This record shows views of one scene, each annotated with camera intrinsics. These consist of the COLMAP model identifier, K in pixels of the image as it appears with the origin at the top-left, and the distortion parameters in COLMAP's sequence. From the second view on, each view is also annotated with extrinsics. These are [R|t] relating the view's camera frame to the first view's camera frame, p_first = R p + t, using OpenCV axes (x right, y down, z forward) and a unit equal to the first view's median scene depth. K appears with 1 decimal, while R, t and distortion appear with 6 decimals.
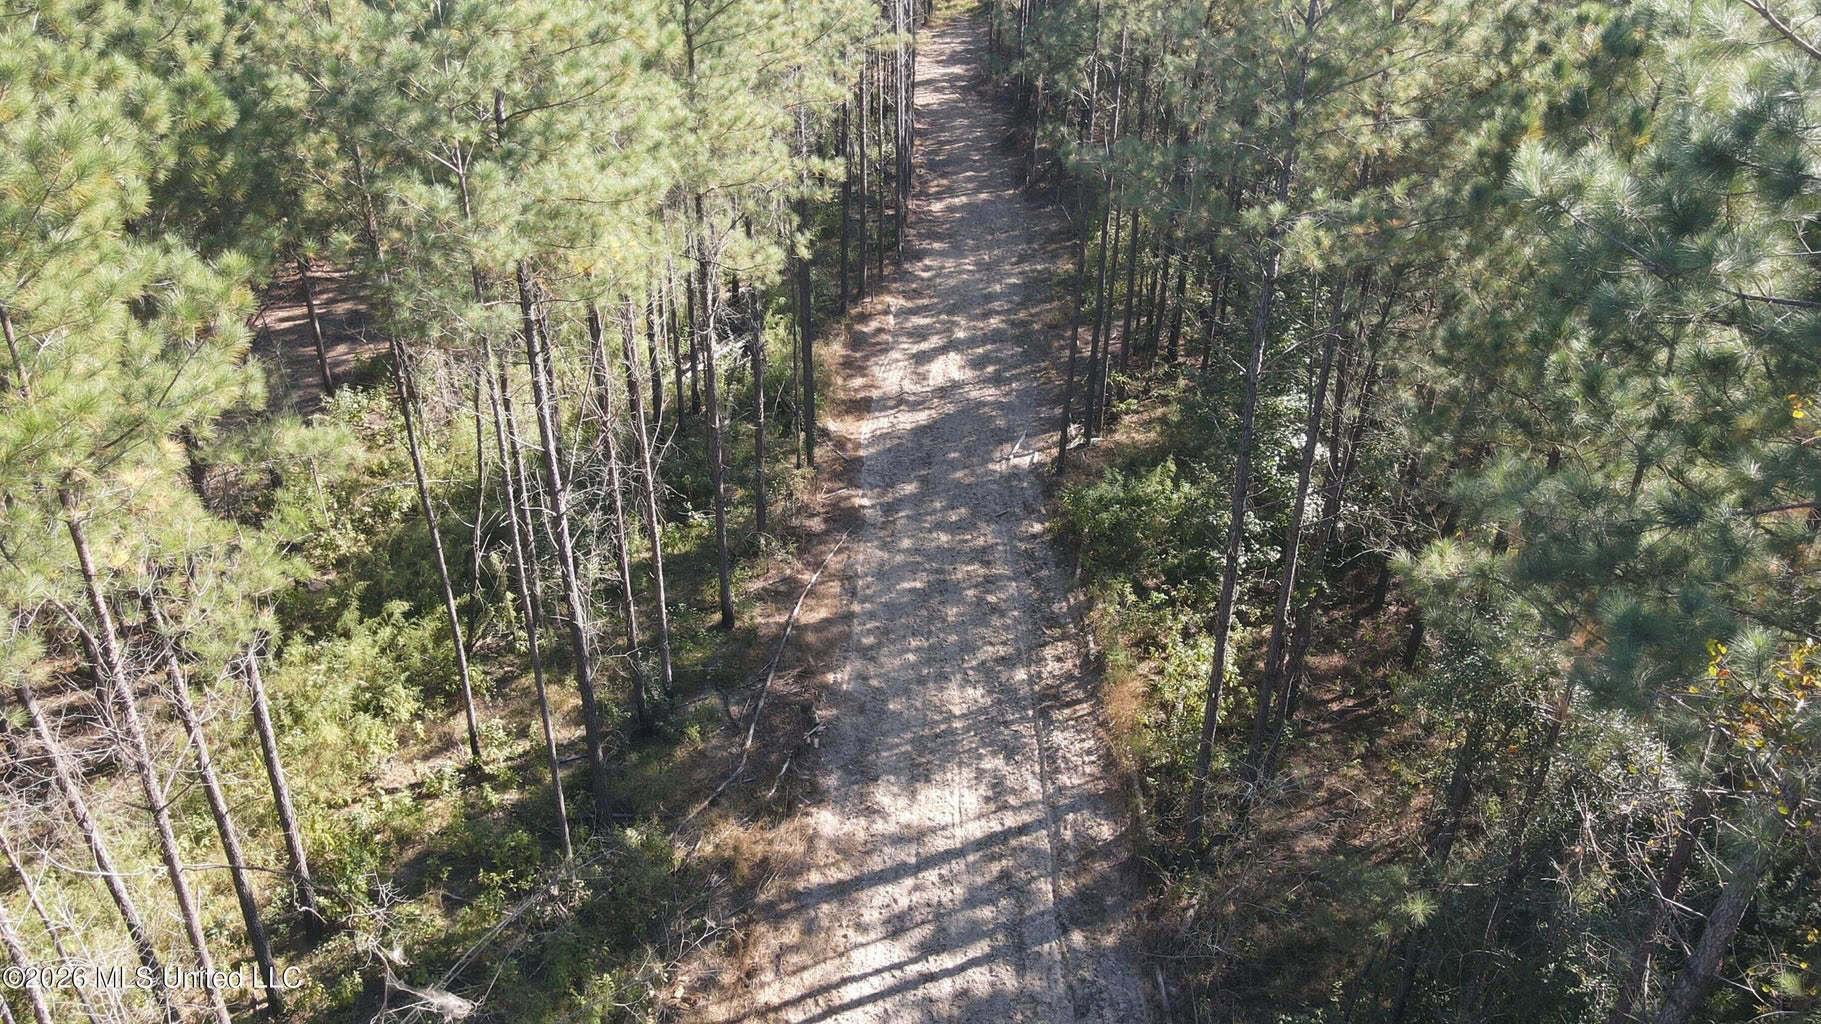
lens RADIAL K [[1327.0, 0, 913.8], [0, 1327.0, 511.3], [0, 0, 1]] dist [0.007706, 0.017708]
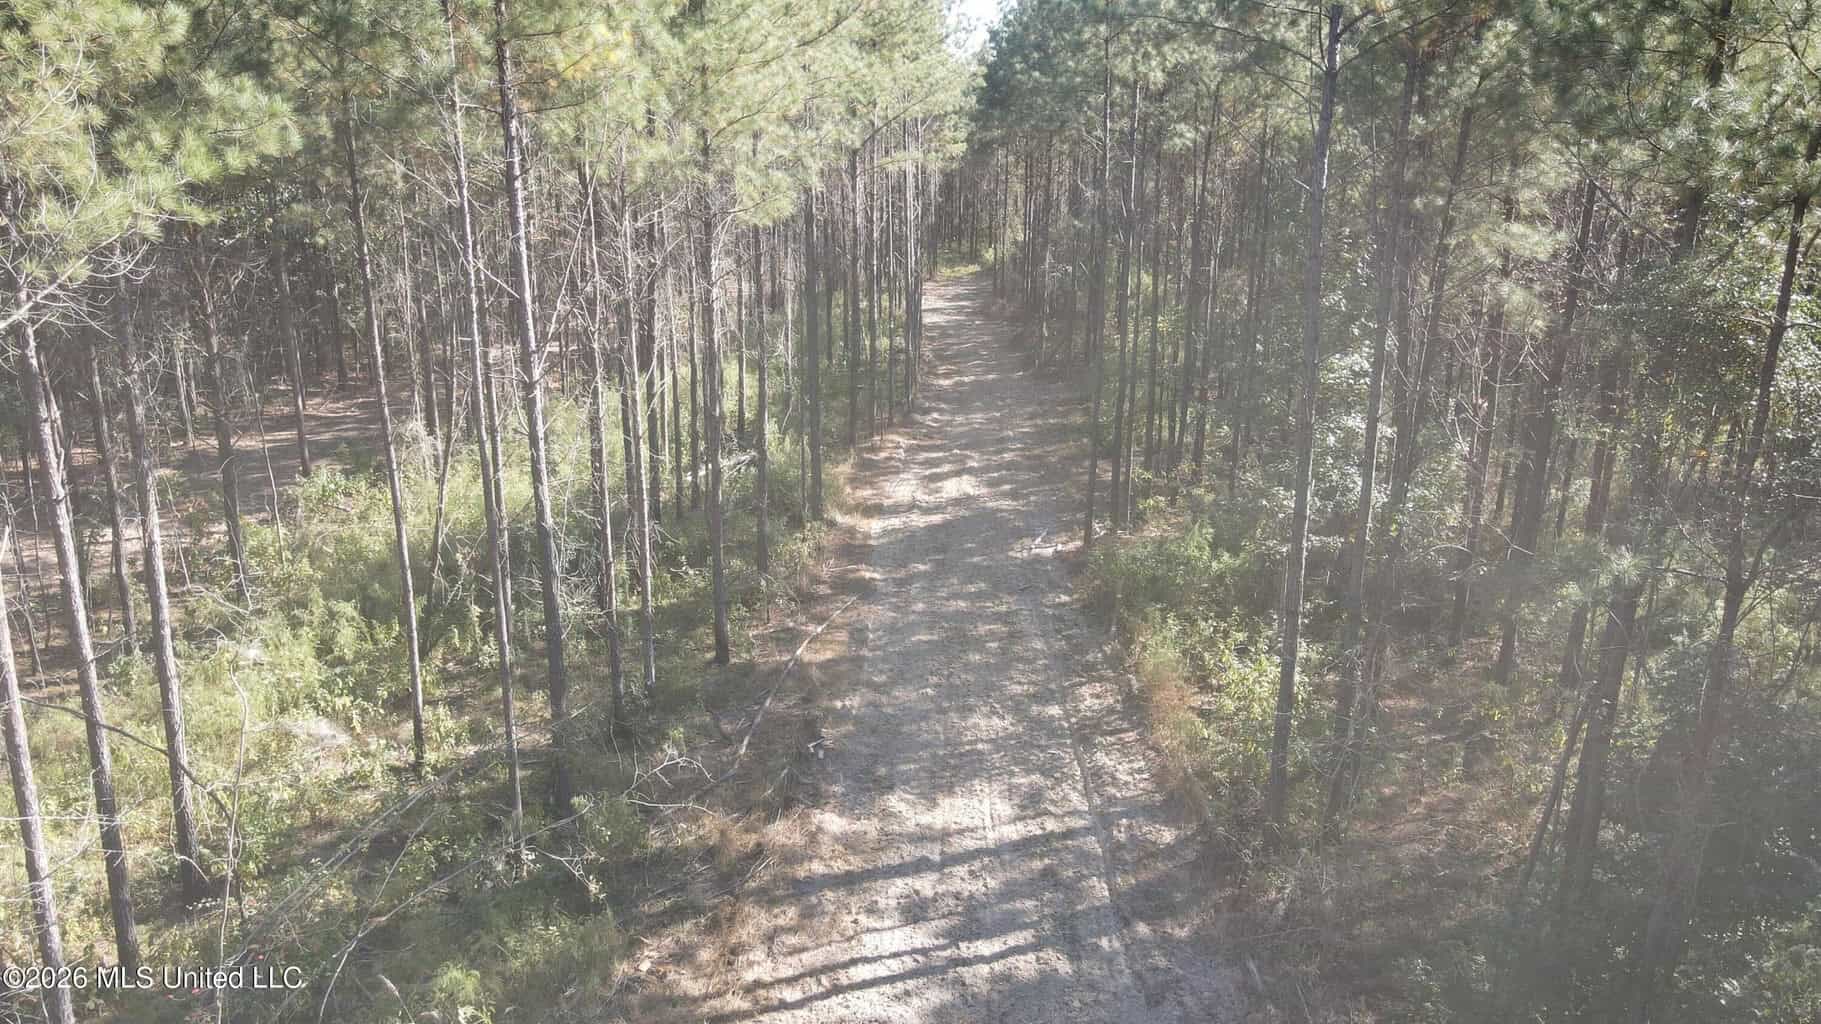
lens RADIAL K [[1327.0, 0, 906.9], [0, 1327.0, 511.9], [0, 0, 1]] dist [0.007706, 0.017708]
pose [[0.999974, -0.000528, -0.007123, -0.011161], [-0.001075, 0.974778, -0.223176, 0.203595], [0.007062, 0.223178, 0.974752, 0.126422]]
